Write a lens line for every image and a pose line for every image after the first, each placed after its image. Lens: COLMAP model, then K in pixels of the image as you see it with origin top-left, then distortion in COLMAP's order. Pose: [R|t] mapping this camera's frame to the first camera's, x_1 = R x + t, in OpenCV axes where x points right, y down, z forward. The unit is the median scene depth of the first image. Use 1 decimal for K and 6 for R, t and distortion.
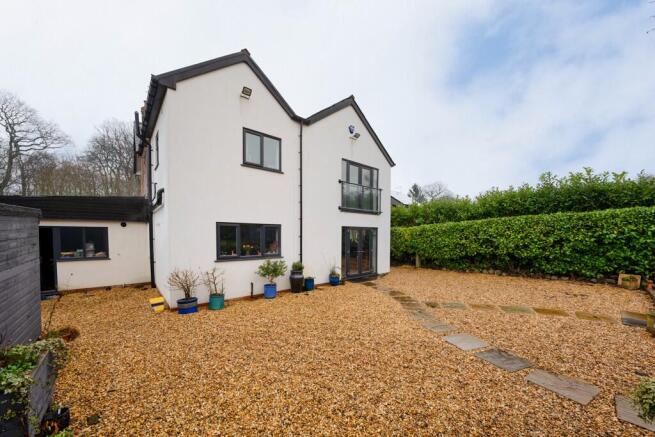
lens RADIAL K [[234.7, 0, 331.0], [0, 234.7, 239.1], [0, 0, 1]] dist [-0.002345, -0.000091]
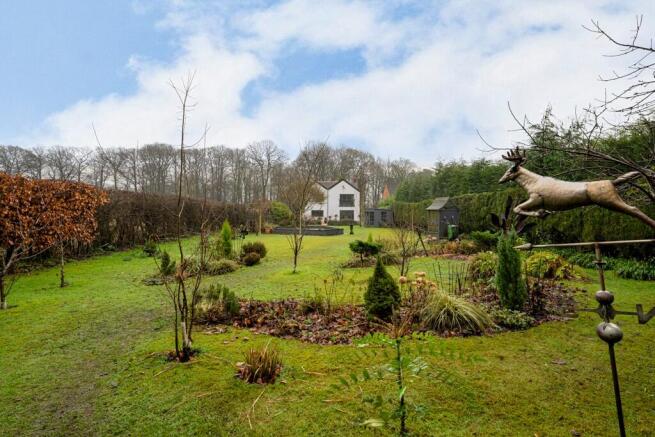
lens RADIAL K [[322.3, 0, 327.3], [0, 322.3, 216.9], [0, 0, 1]] dist [0.000013, -0.000005]
pose [[0.757111, 0.006915, -0.653249, 4.461196], [-0.009540, 0.999954, -0.000472, 0.085285], [0.653216, 0.006589, 0.757143, -4.304181]]
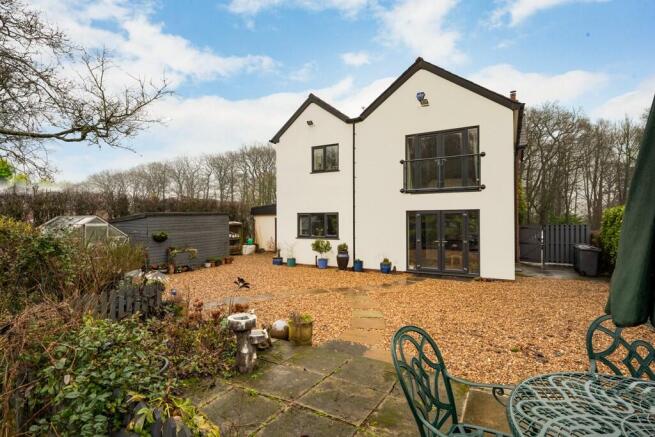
lens RADIAL K [[333.6, 0, 328.3], [0, 333.6, 219.5], [0, 0, 1]] dist [-0.000400, -0.000002]
pose [[0.336238, -0.018951, -0.941586, 1.381955], [-0.018944, 0.999459, -0.026881, 0.021007], [0.941586, 0.026876, 0.335697, 0.366529]]
